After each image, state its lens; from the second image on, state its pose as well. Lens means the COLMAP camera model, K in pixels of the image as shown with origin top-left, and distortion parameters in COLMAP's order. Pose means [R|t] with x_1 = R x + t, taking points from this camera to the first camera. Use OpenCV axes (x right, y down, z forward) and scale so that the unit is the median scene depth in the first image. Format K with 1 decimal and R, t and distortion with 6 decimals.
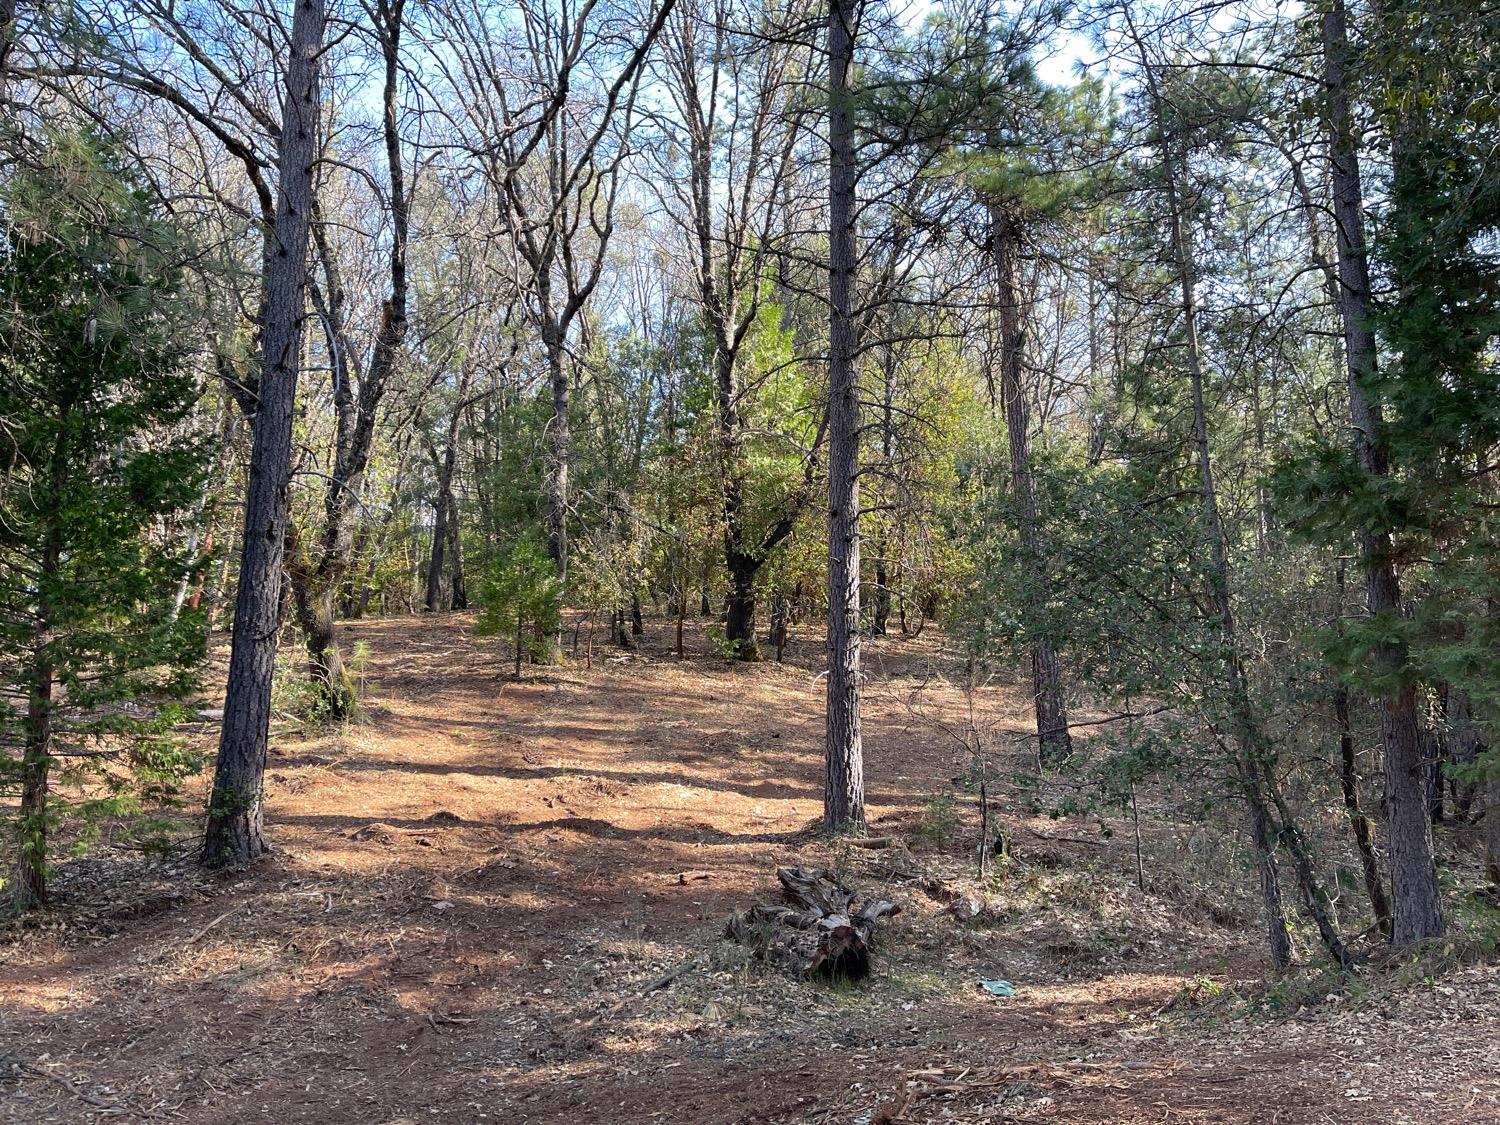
lens RADIAL K [[1139.1, 0, 758.4], [0, 1139.1, 539.7], [0, 0, 1]] dist [0.053337, -0.068376]
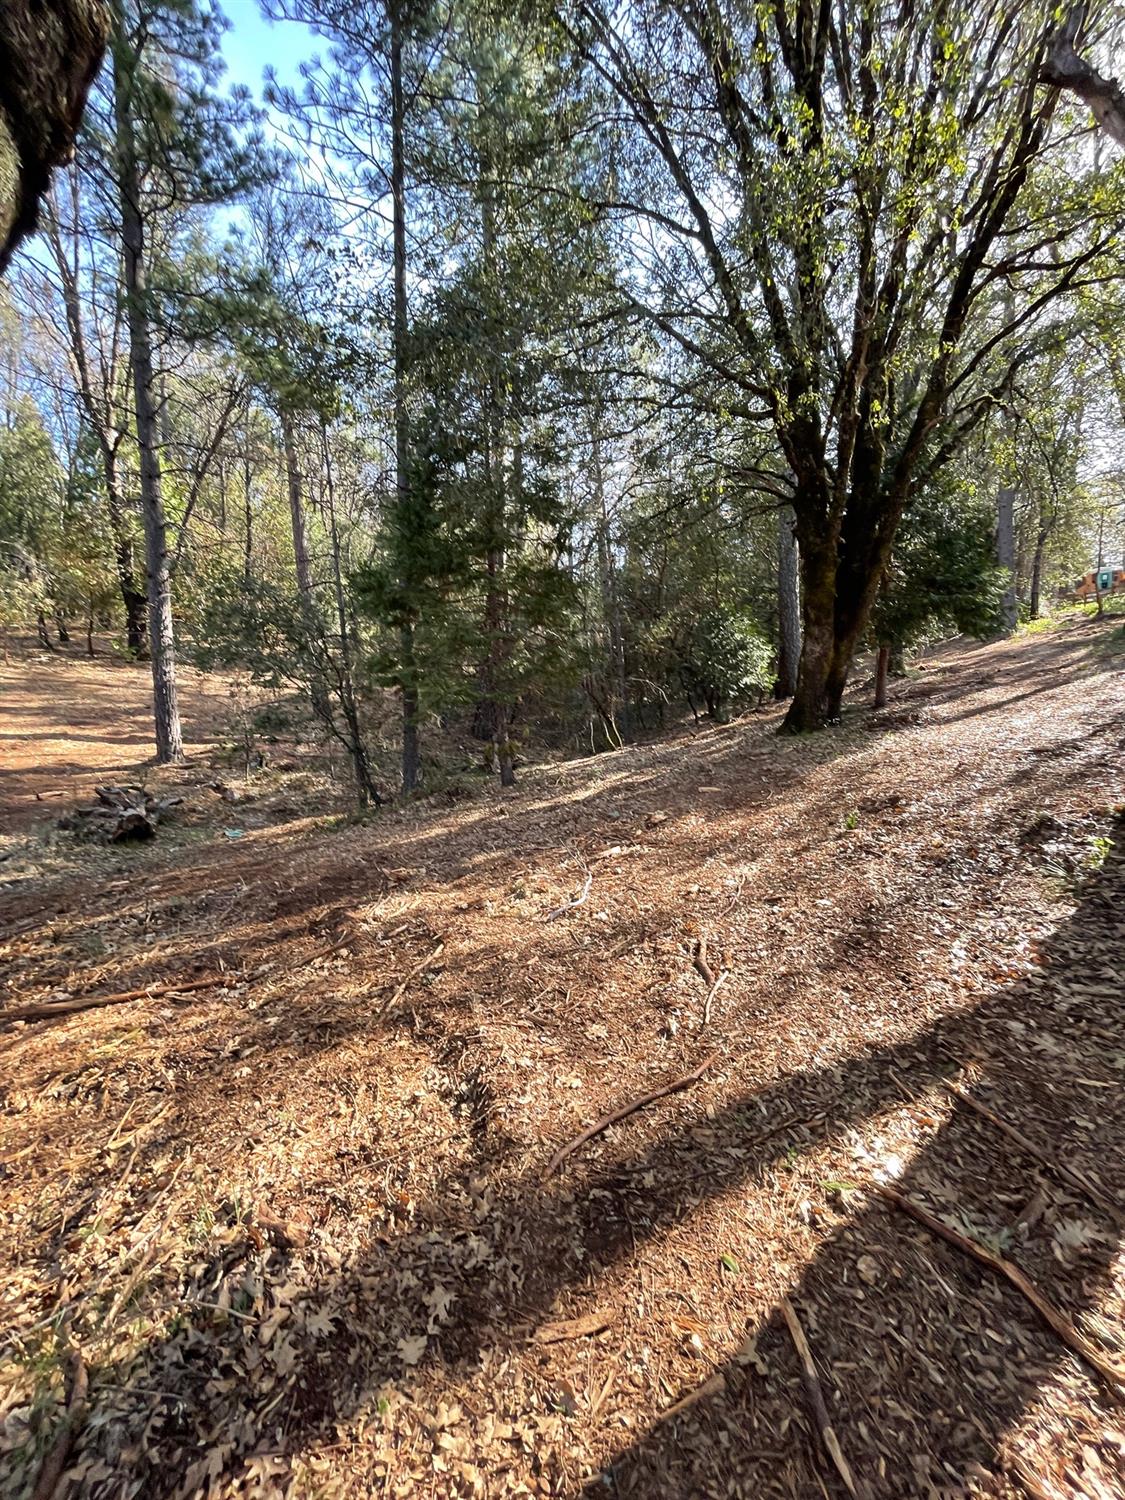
lens RADIAL K [[608.6, 0, 563.2], [0, 608.6, 750.7], [0, 0, 1]] dist [-0.003729, -0.000211]
pose [[0.866896, -0.065762, 0.494132, 0.139516], [-0.062960, 0.968878, 0.239399, -0.026248], [-0.494497, -0.238644, 0.835776, -0.093109]]
